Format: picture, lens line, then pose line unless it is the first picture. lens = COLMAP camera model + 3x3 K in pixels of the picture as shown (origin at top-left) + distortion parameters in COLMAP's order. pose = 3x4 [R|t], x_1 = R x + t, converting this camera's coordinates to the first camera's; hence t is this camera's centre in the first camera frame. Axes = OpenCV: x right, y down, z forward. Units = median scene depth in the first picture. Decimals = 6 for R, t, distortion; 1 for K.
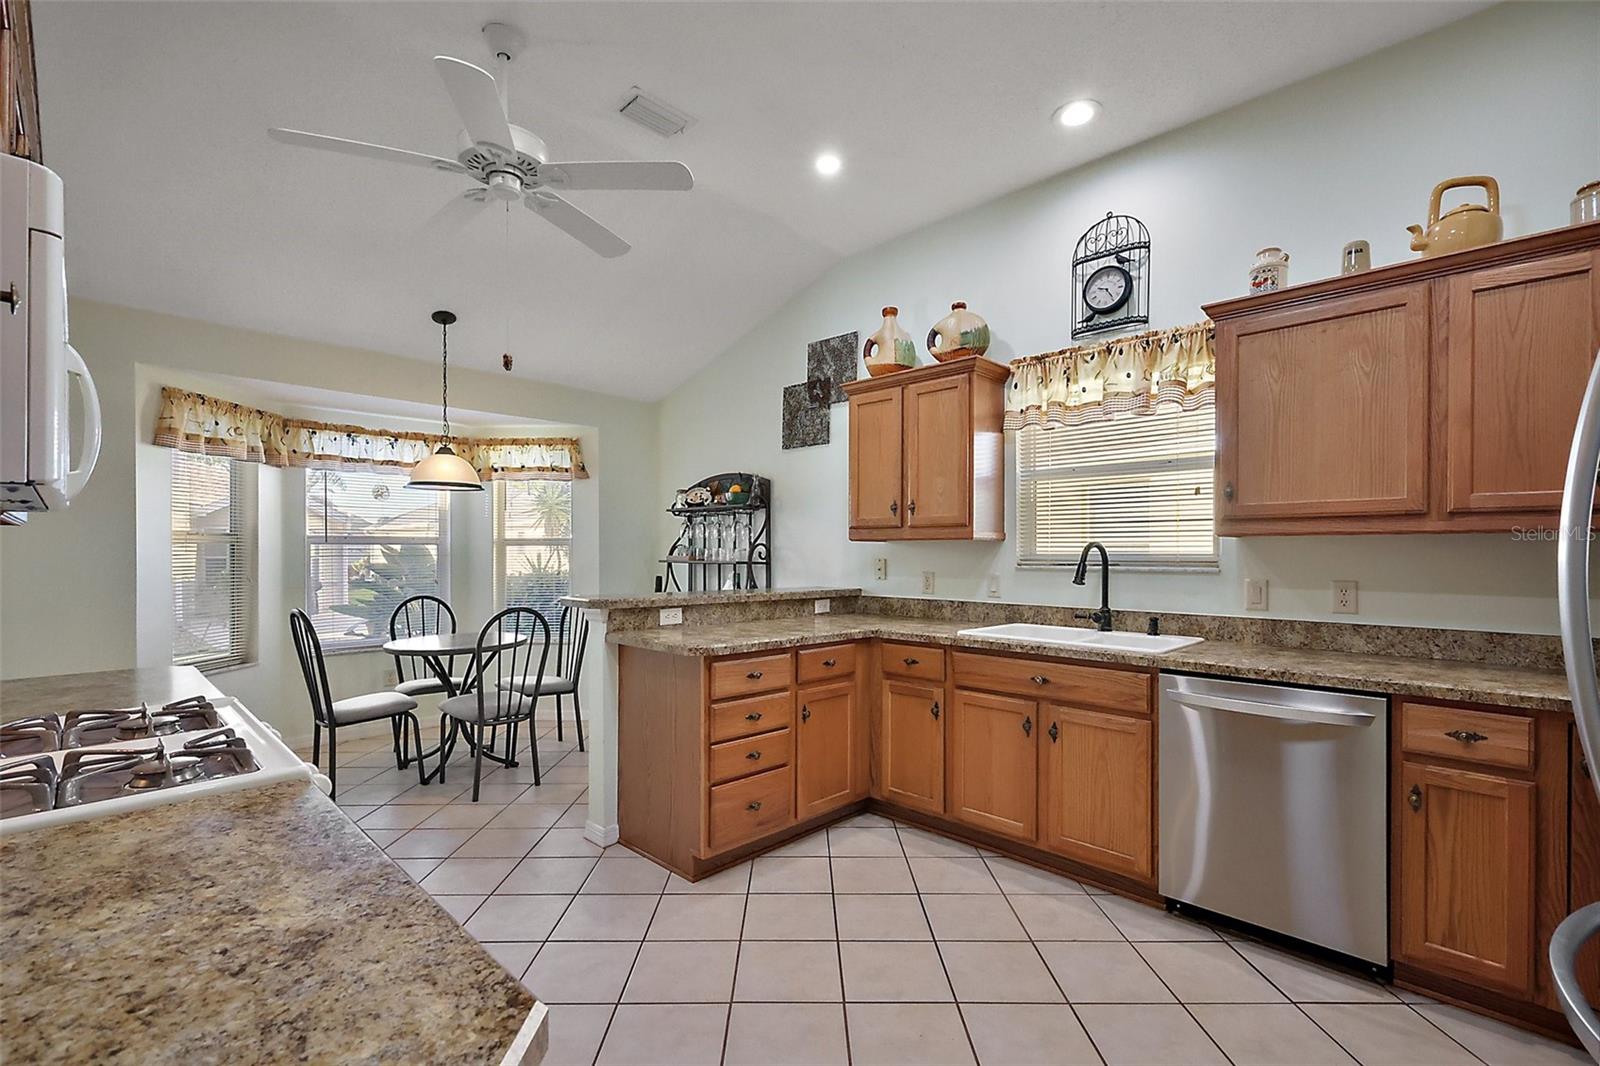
lens RADIAL K [[697.3, 0, 804.4], [0, 697.3, 554.6], [0, 0, 1]] dist [0.003110, -0.000698]
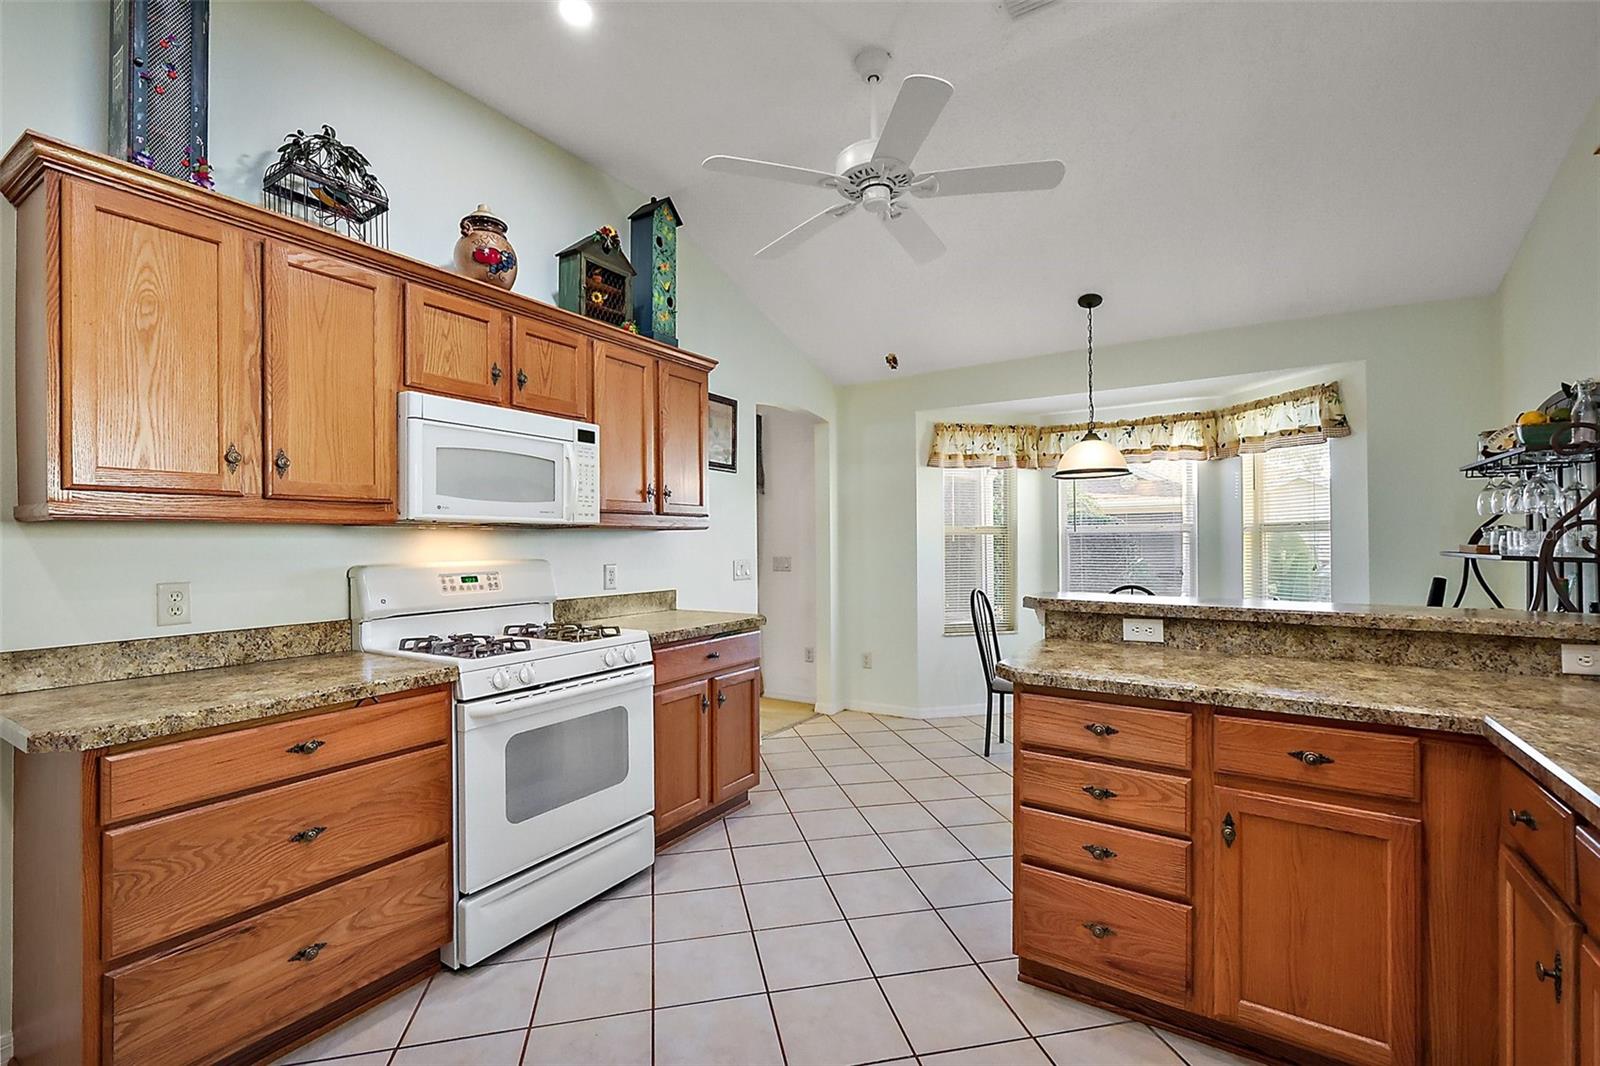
lens RADIAL K [[697.3, 0, 797.7], [0, 697.3, 538.0], [0, 0, 1]] dist [0.003110, -0.000698]
pose [[0.197015, -0.007739, -0.980370, 0.404774], [0.002168, 0.999970, -0.007458, -0.001782], [0.980398, -0.000656, 0.197026, 0.463882]]
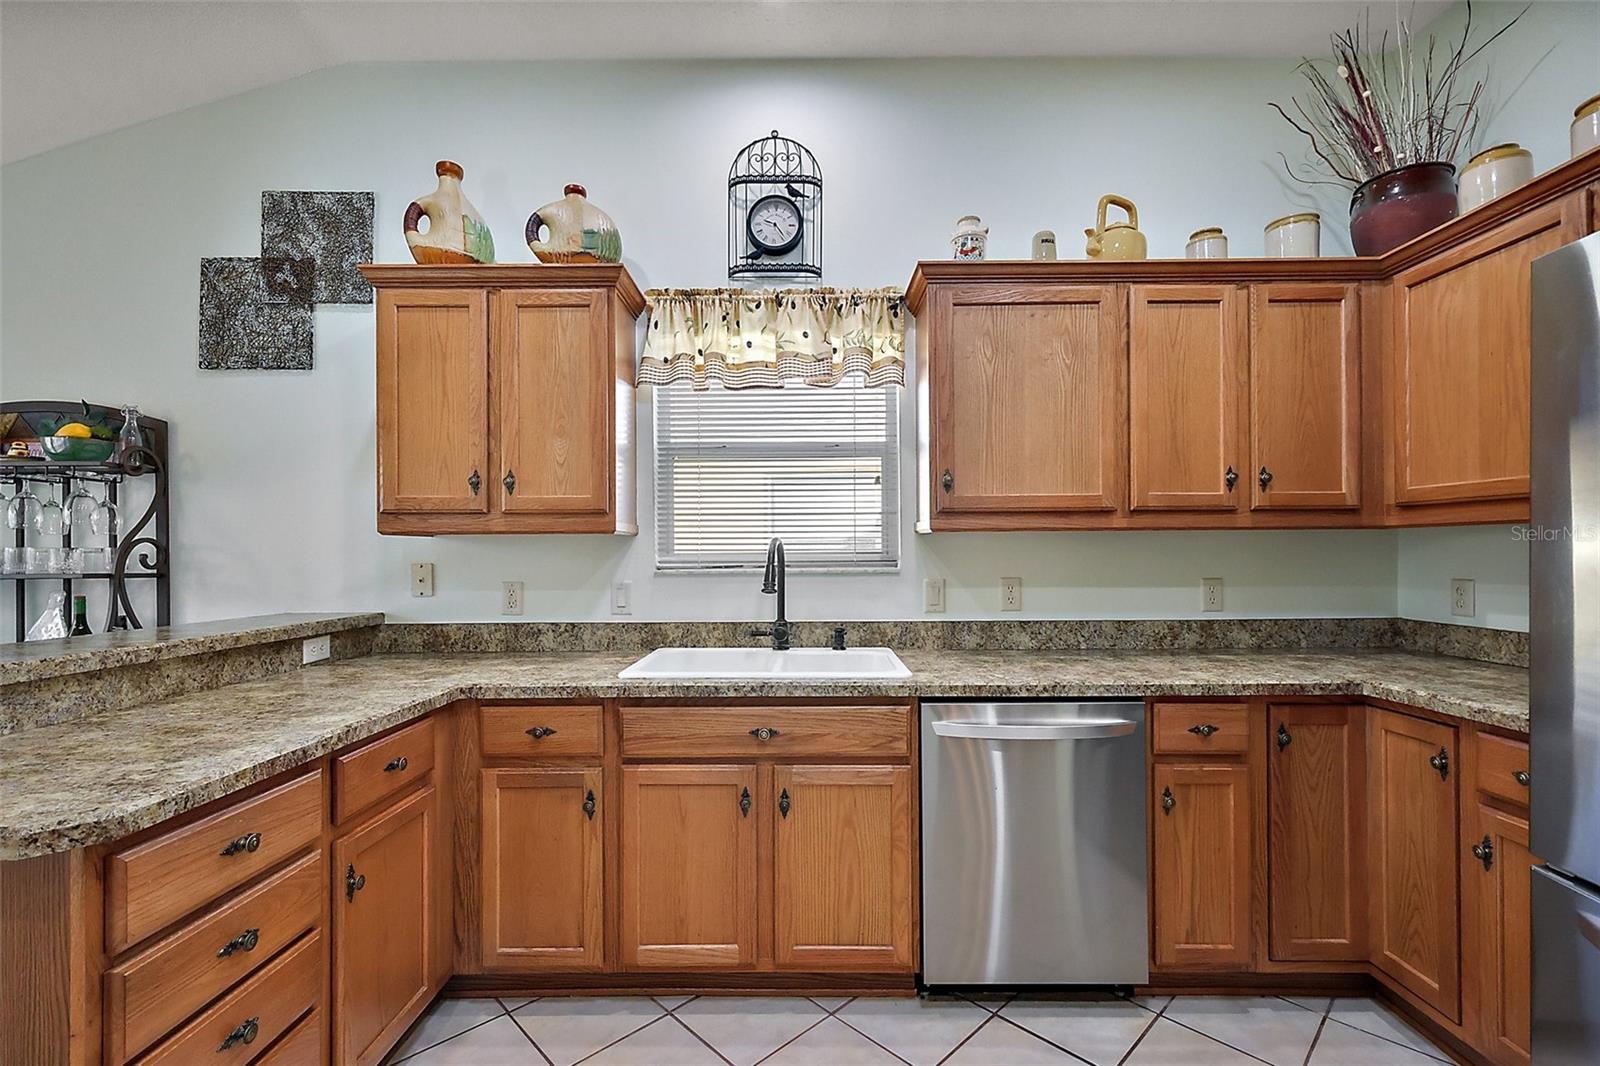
lens RADIAL K [[697.3, 0, 797.1], [0, 697.3, 549.0], [0, 0, 1]] dist [0.003110, -0.000698]
pose [[0.723307, -0.005049, 0.690508, -0.093683], [0.009819, 0.999947, -0.002974, -0.002404], [-0.690457, 0.008932, 0.723318, 0.356690]]
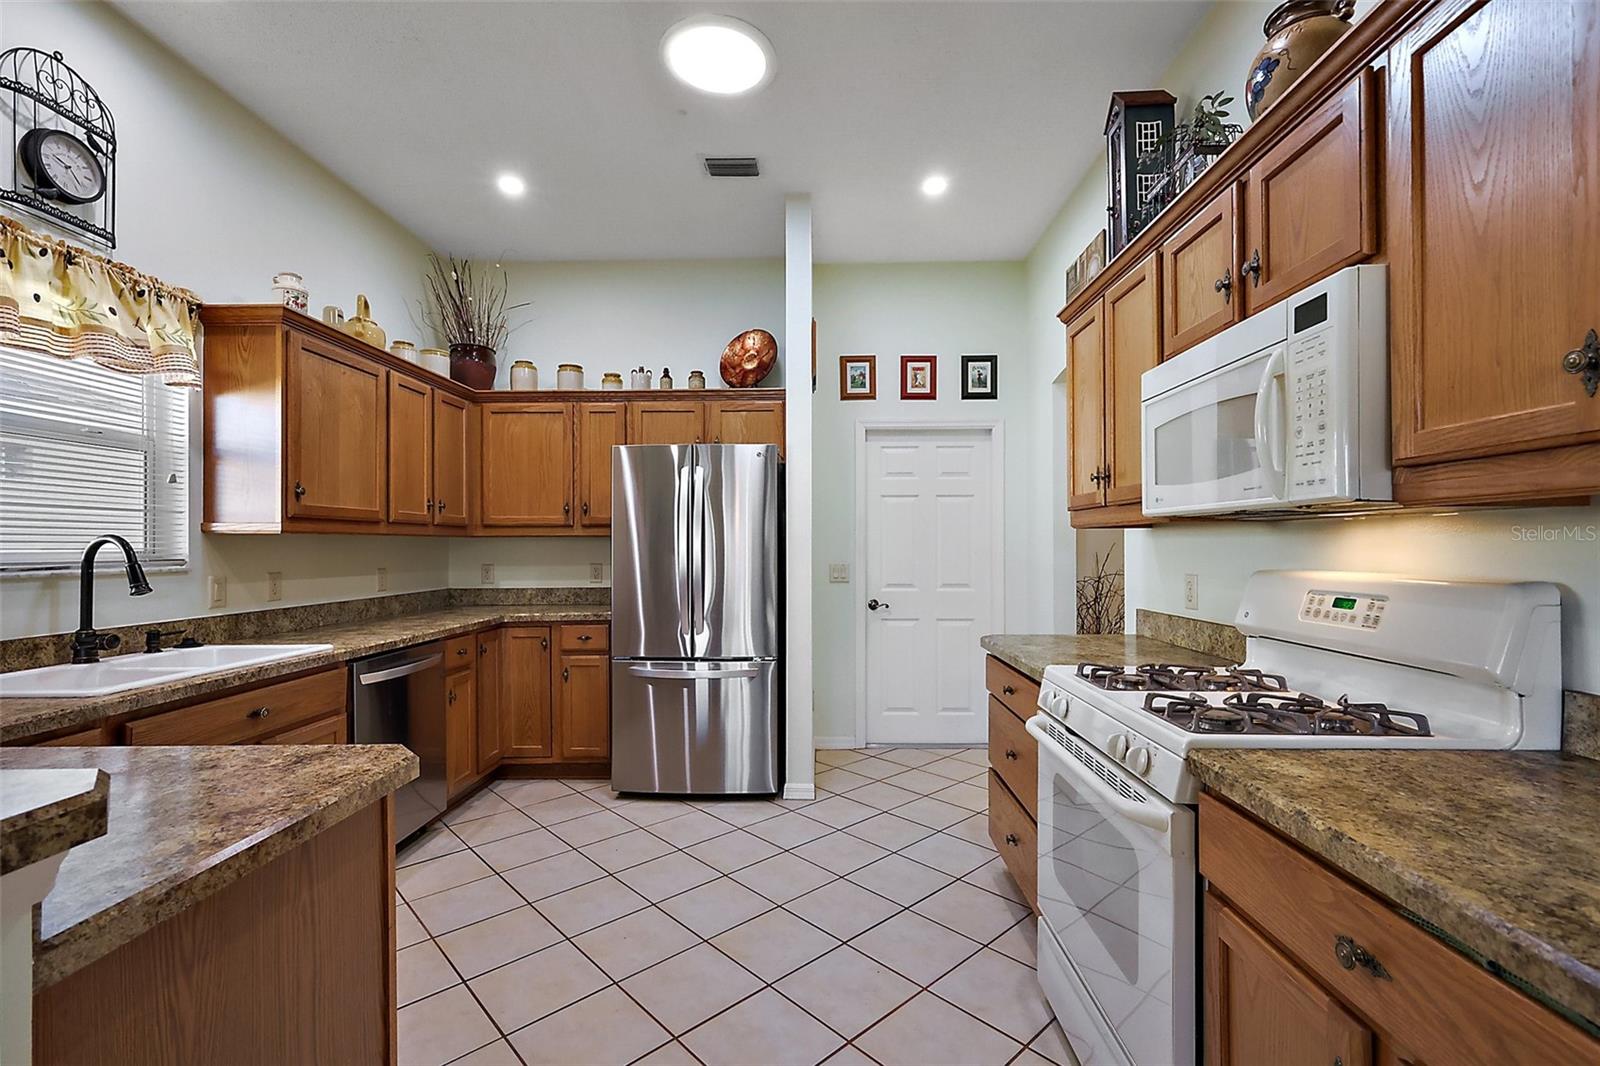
lens RADIAL K [[697.3, 0, 804.2], [0, 697.3, 541.6], [0, 0, 1]] dist [0.003110, -0.000698]
pose [[-0.676795, 0.005940, 0.736148, -0.495862], [0.006386, 0.999977, -0.002199, -0.004556], [-0.736144, 0.003213, -0.676817, 0.824143]]
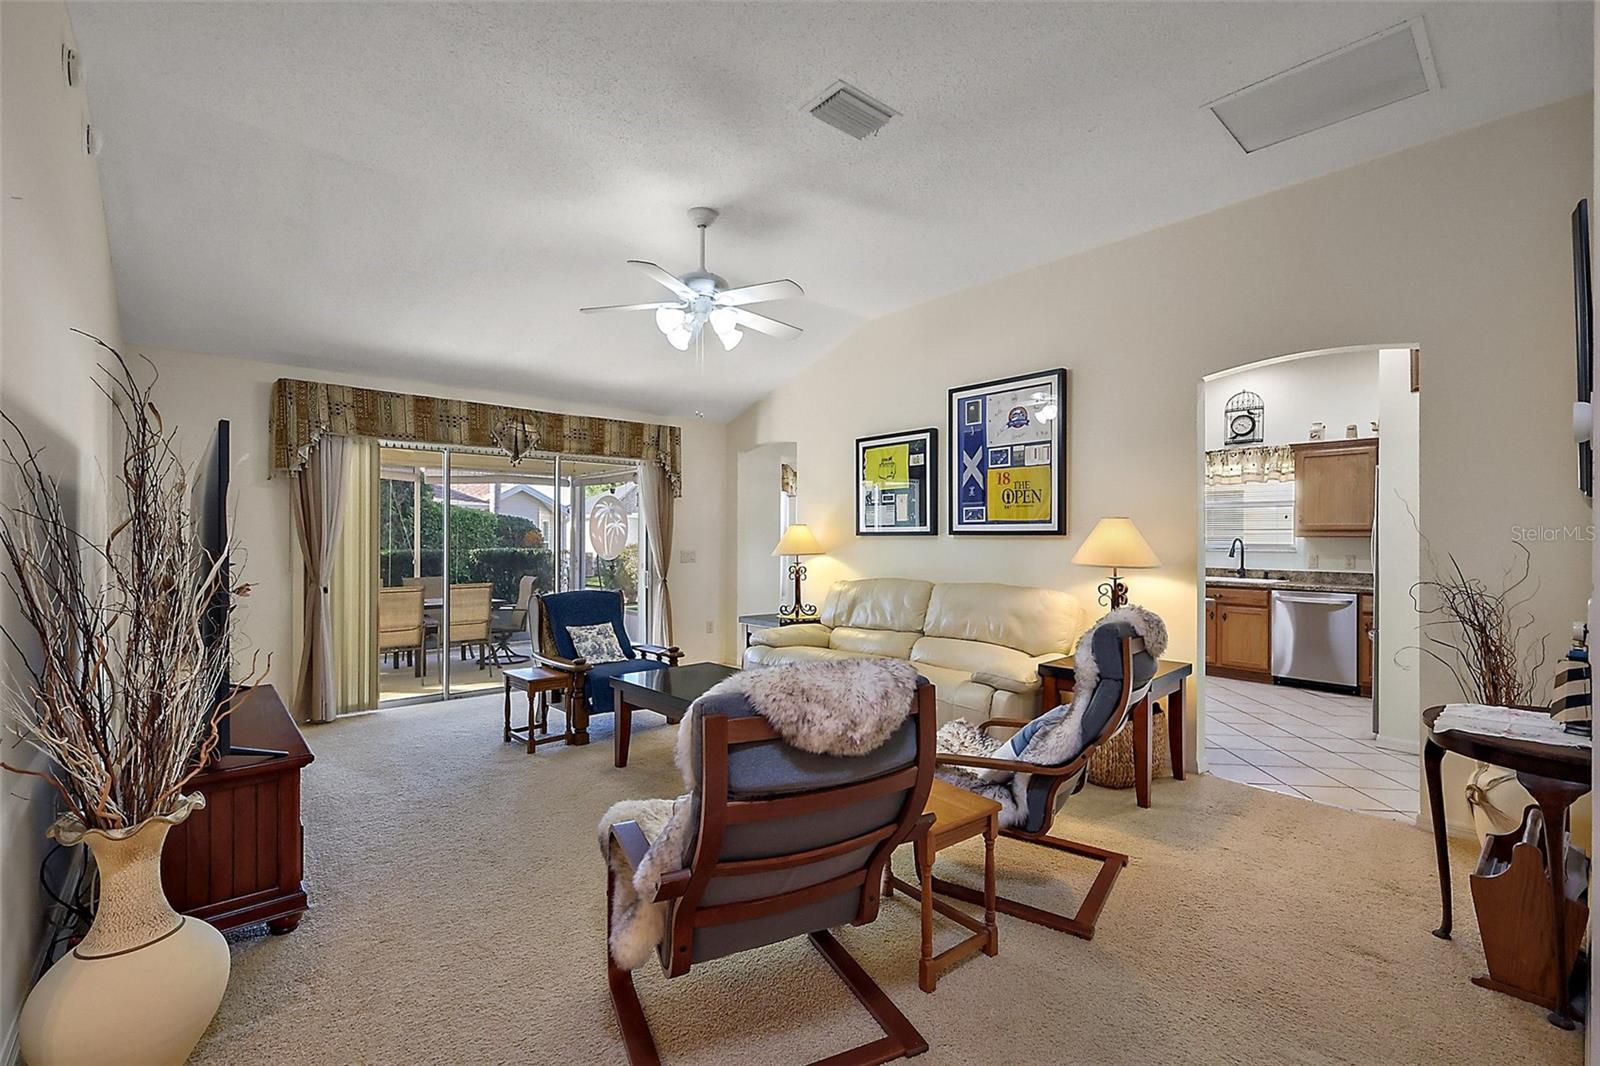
lens RADIAL K [[697.3, 0, 799.7], [0, 697.3, 536.7], [0, 0, 1]] dist [0.003110, -0.000698]
pose [[0.996690, 0.002277, -0.081268, -0.703379], [-0.002484, 0.999994, -0.002442, -0.012800], [0.081262, 0.002636, 0.996689, -1.181010]]
